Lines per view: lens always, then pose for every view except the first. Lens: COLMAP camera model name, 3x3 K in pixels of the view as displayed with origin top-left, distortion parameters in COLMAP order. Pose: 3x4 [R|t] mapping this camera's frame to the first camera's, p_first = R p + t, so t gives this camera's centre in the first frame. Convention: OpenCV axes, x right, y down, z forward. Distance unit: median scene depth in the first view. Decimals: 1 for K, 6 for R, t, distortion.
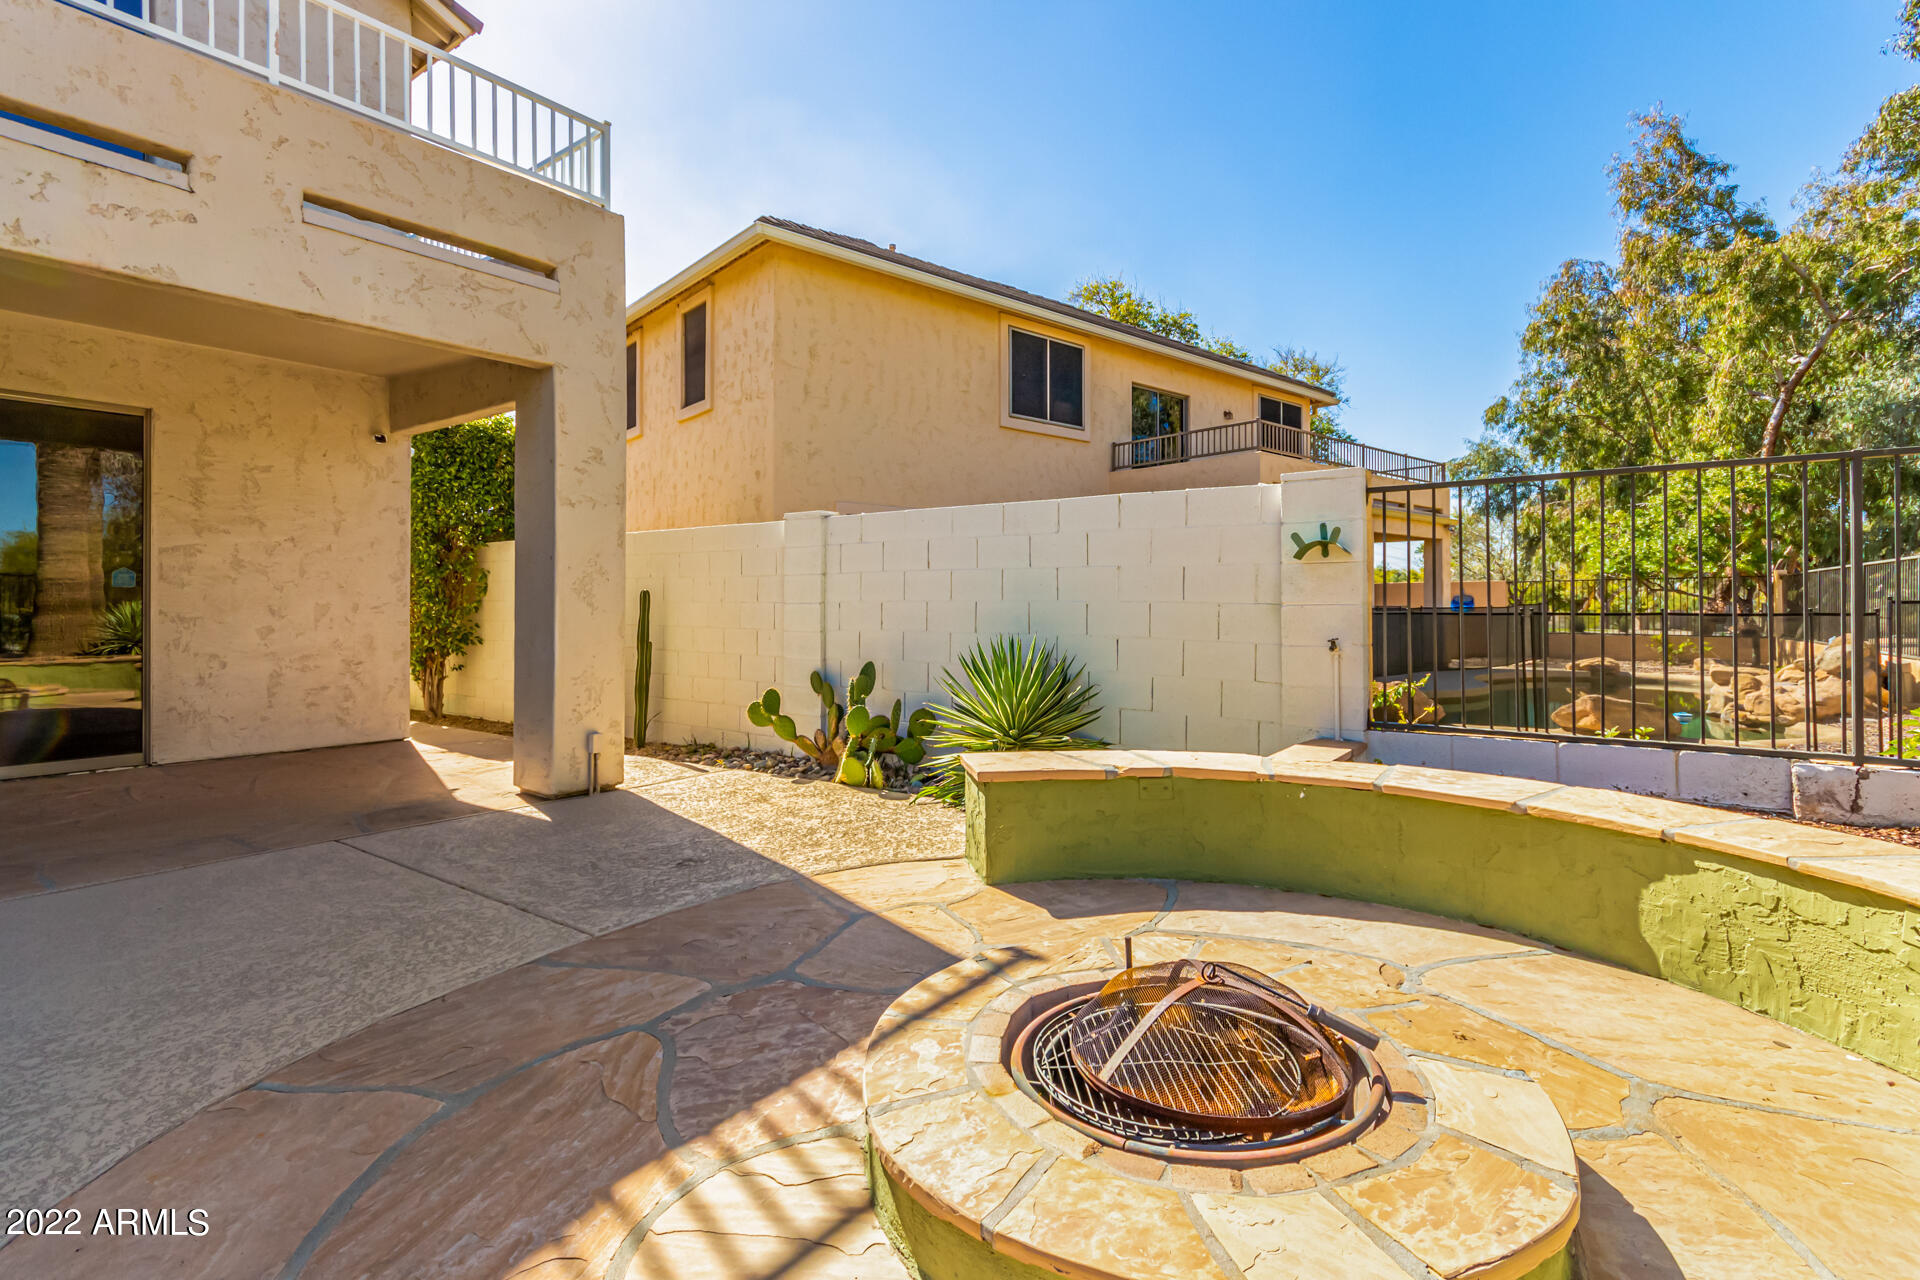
lens RADIAL K [[904.4, 0, 968.7], [0, 904.4, 598.9], [0, 0, 1]] dist [0.002097, 0.000504]
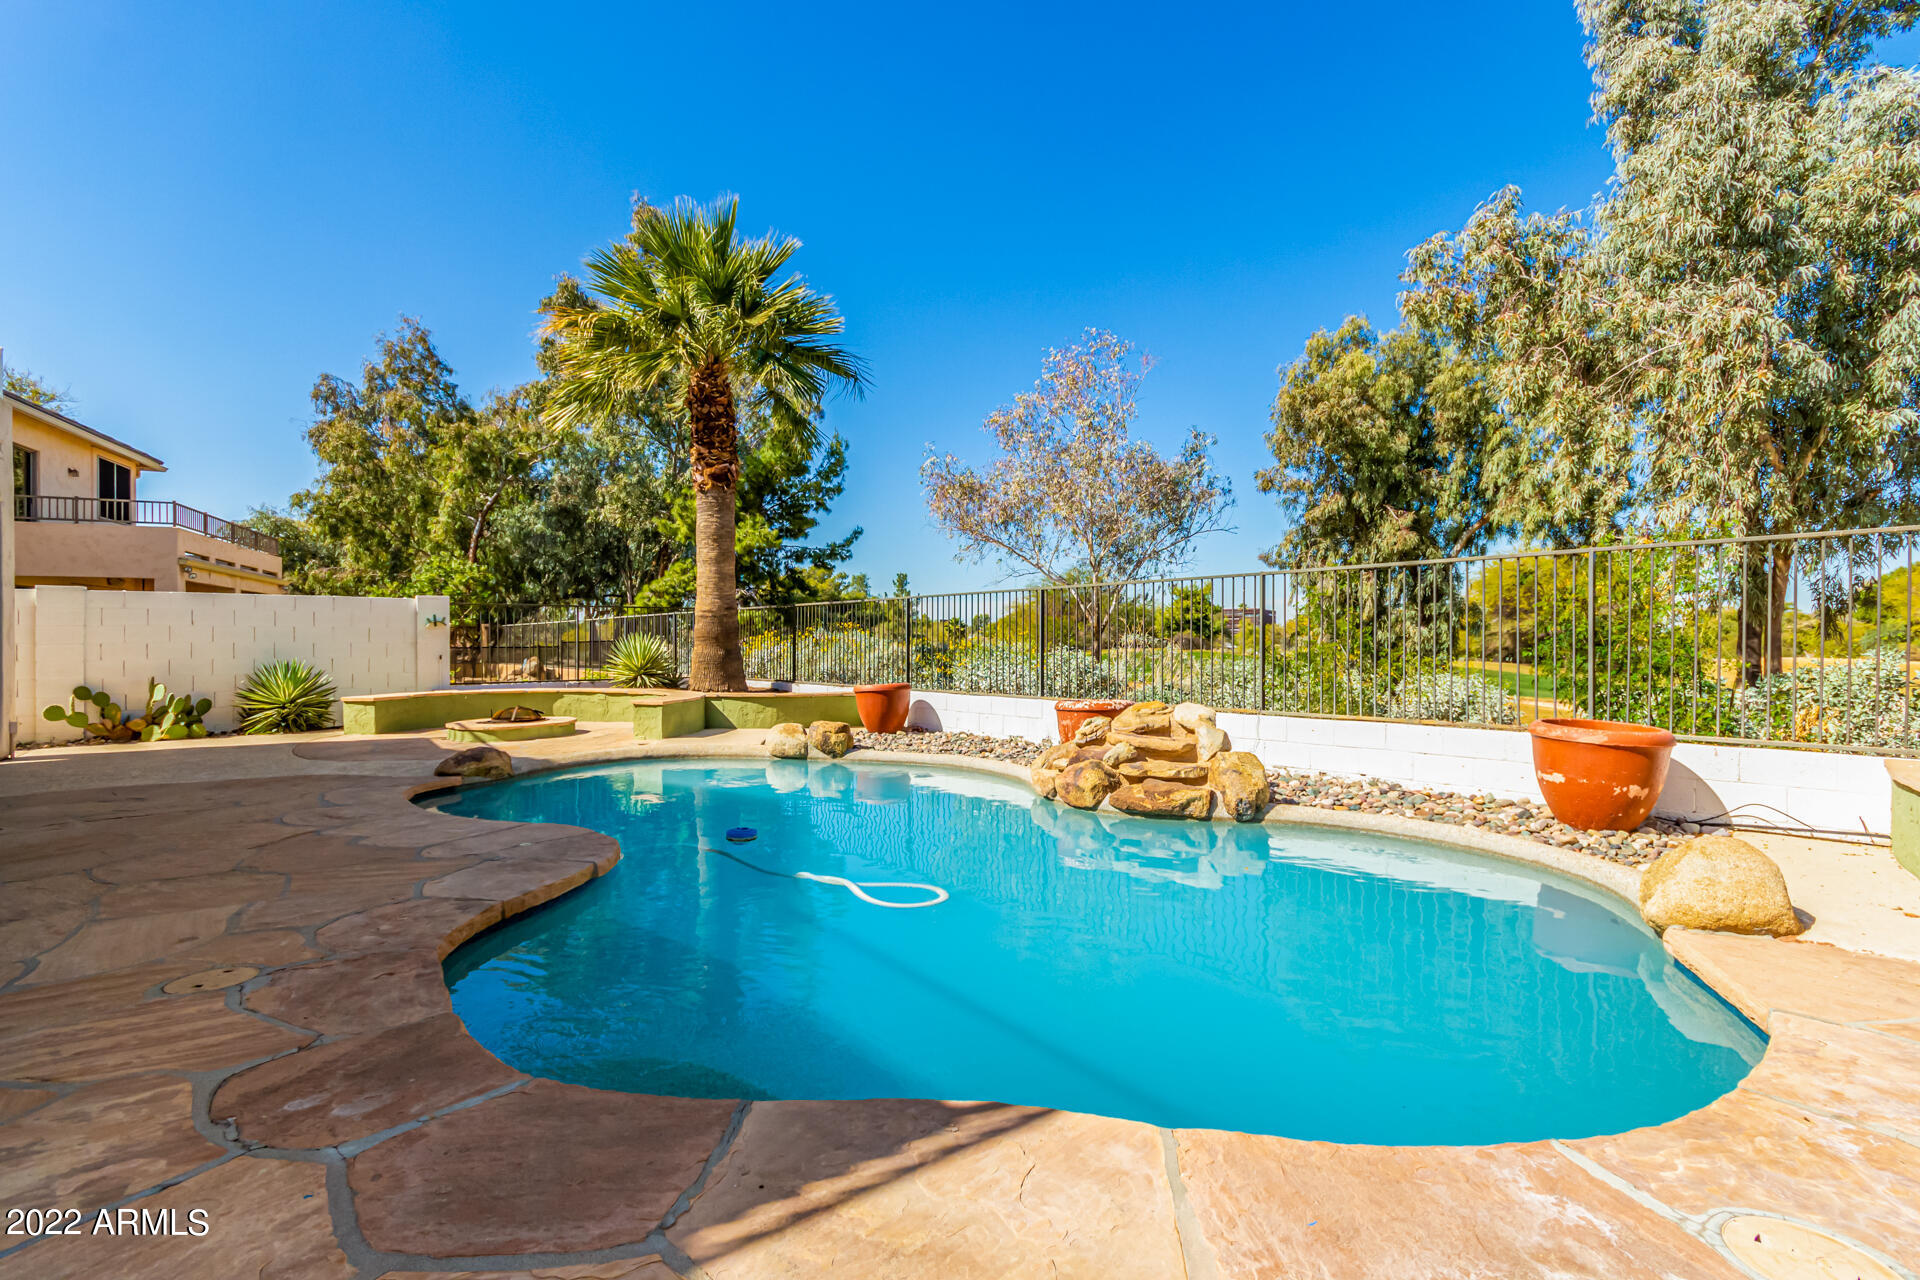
lens RADIAL K [[890.9, 0, 972.7], [0, 890.9, 632.3], [0, 0, 1]] dist [0.002422, -0.000415]
pose [[0.277844, 0.007942, 0.960593, -0.510129], [0.000738, 0.999964, -0.008480, -0.000804], [-0.960626, 0.003065, 0.277828, -0.390451]]
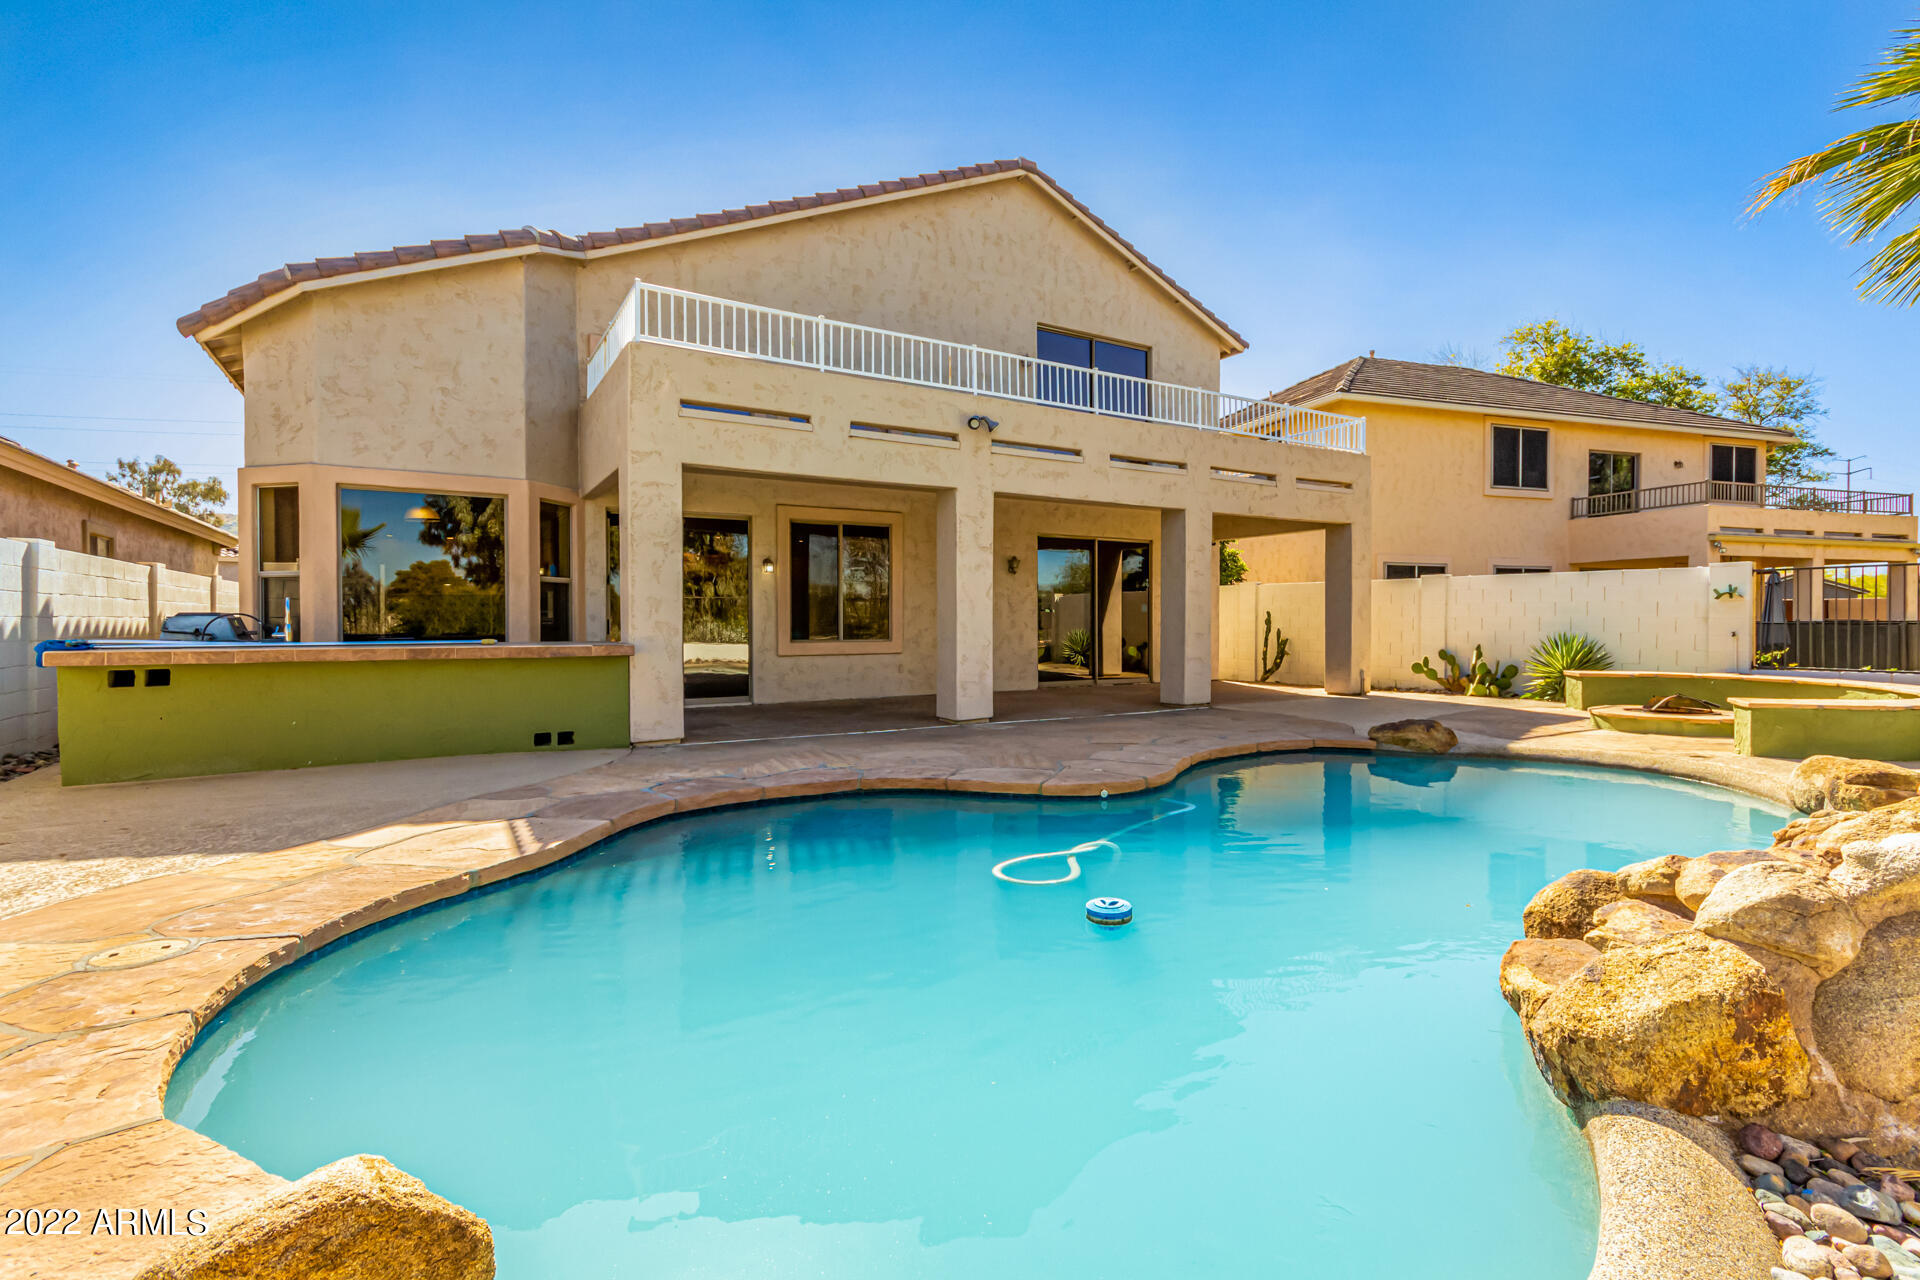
lens RADIAL K [[890.9, 0, 972.7], [0, 890.9, 632.3], [0, 0, 1]] dist [0.002422, -0.000415]
pose [[0.926656, 0.004691, -0.375882, -0.165112], [0.002587, 0.999819, 0.018857, -0.001651], [0.375902, -0.018446, 0.926476, -0.554690]]
